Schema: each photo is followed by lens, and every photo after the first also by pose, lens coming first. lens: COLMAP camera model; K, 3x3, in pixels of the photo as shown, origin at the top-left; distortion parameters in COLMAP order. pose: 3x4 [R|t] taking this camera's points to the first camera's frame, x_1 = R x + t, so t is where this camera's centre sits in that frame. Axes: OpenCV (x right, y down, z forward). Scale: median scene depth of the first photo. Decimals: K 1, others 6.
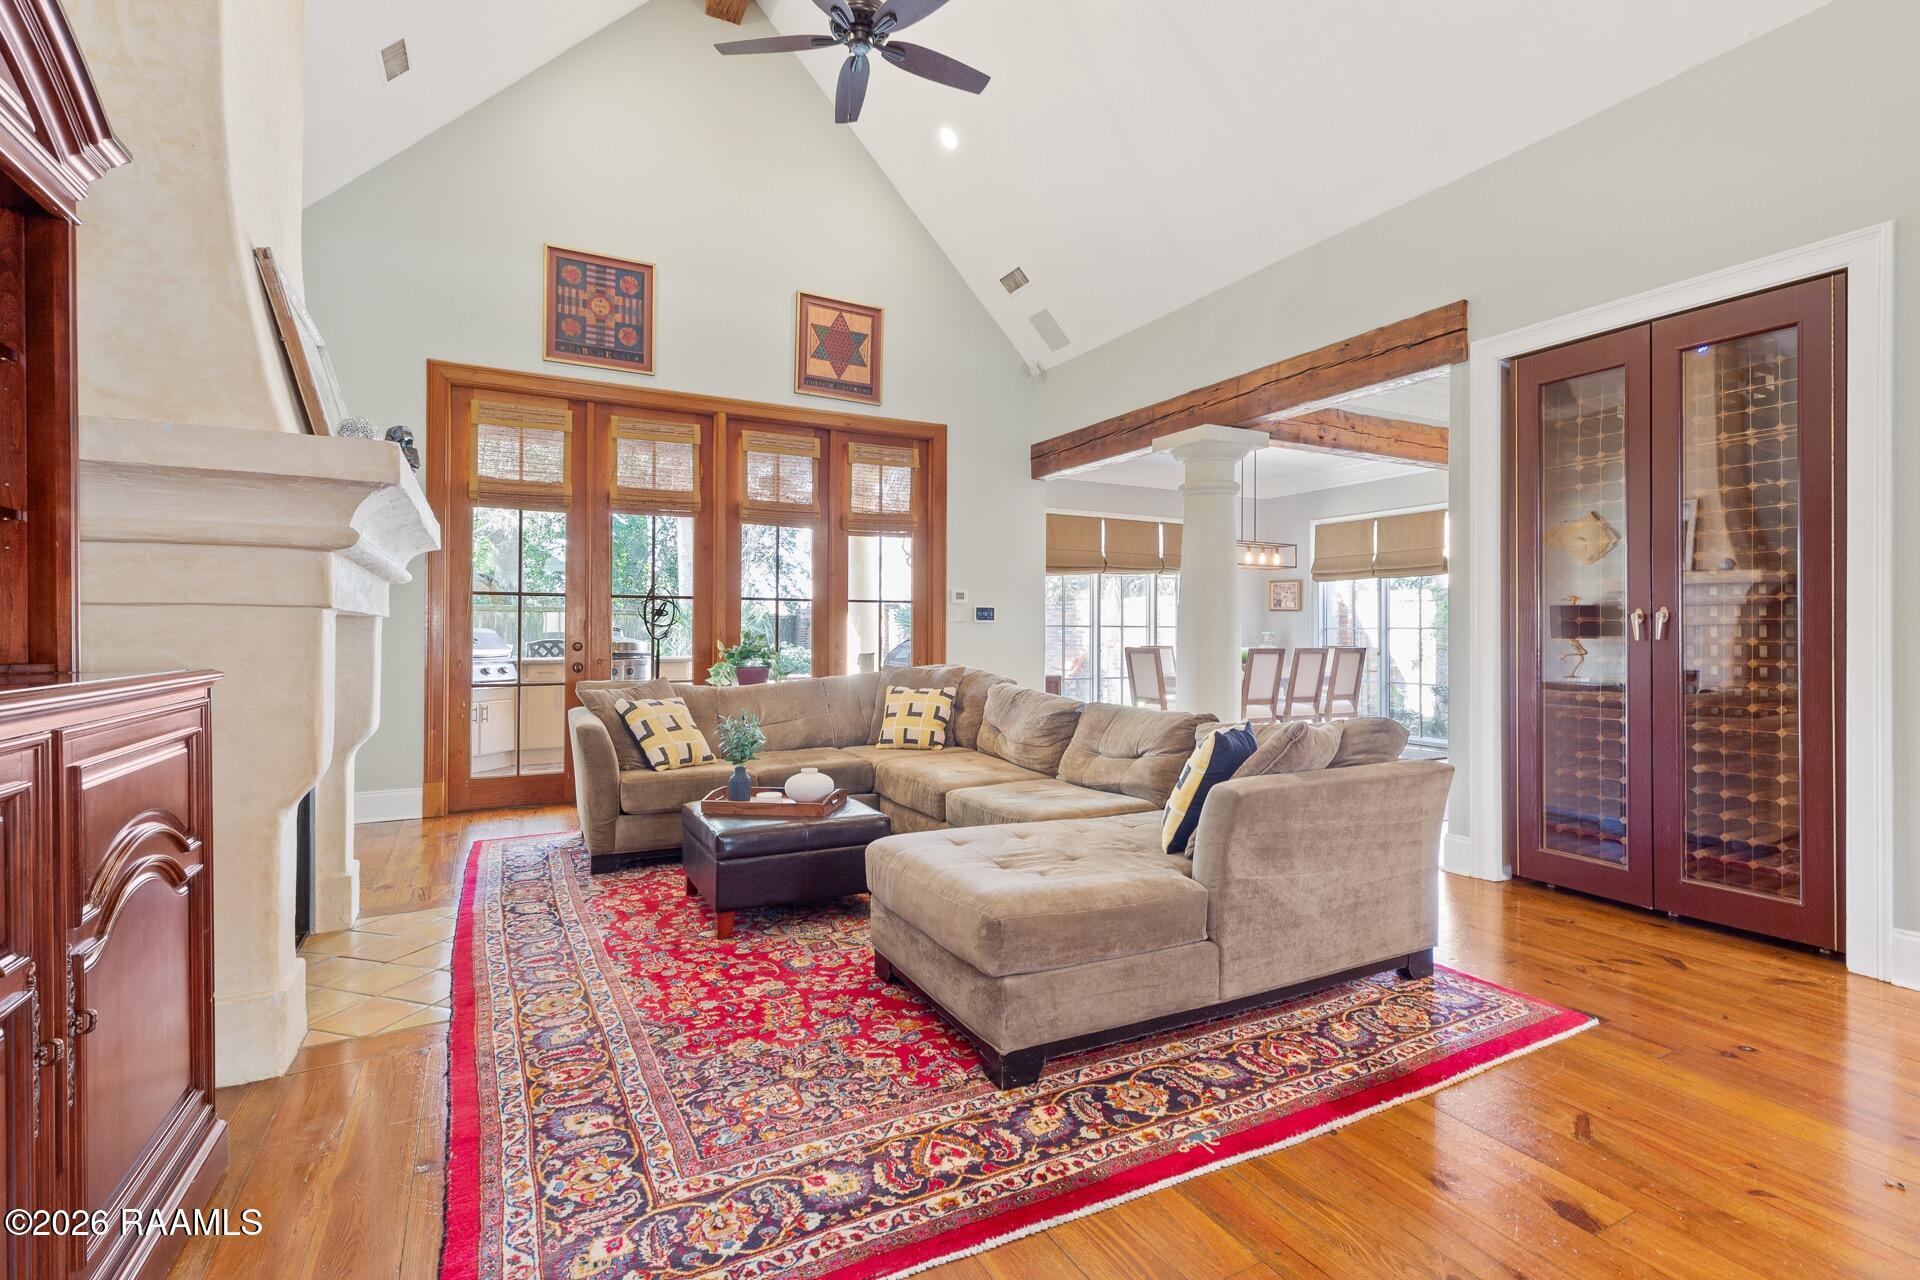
lens RADIAL K [[874.9, 0, 962.6], [0, 874.9, 626.8], [0, 0, 1]] dist [0.003070, -0.000290]
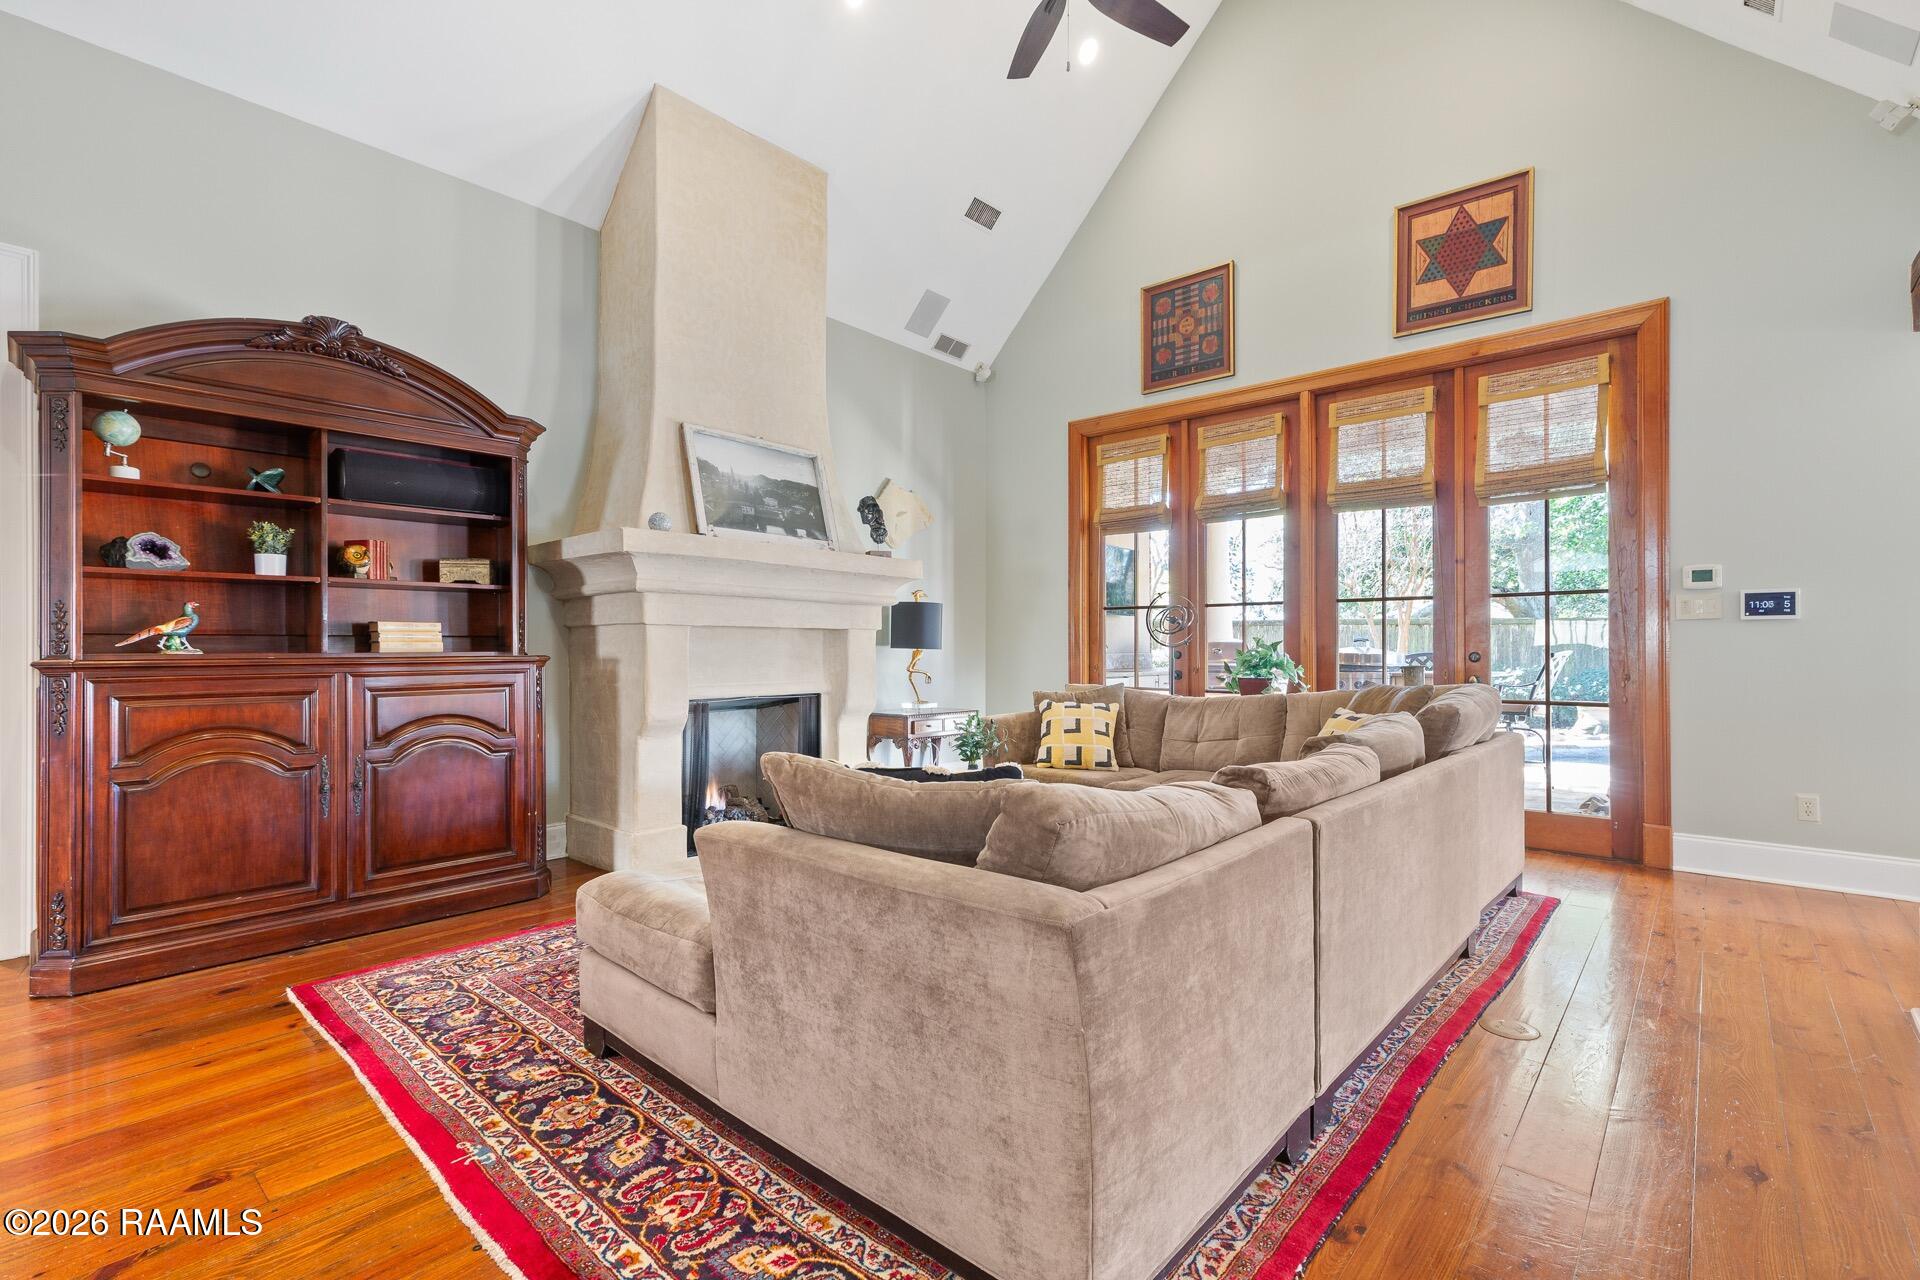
lens RADIAL K [[863.9, 0, 961.9], [0, 863.9, 657.4], [0, 0, 1]] dist [0.000986, -0.000549]
pose [[0.358204, 0.006210, -0.933623, 1.122773], [0.007498, 0.999926, 0.009528, 0.032965], [0.933613, -0.010413, 0.358131, 0.974610]]
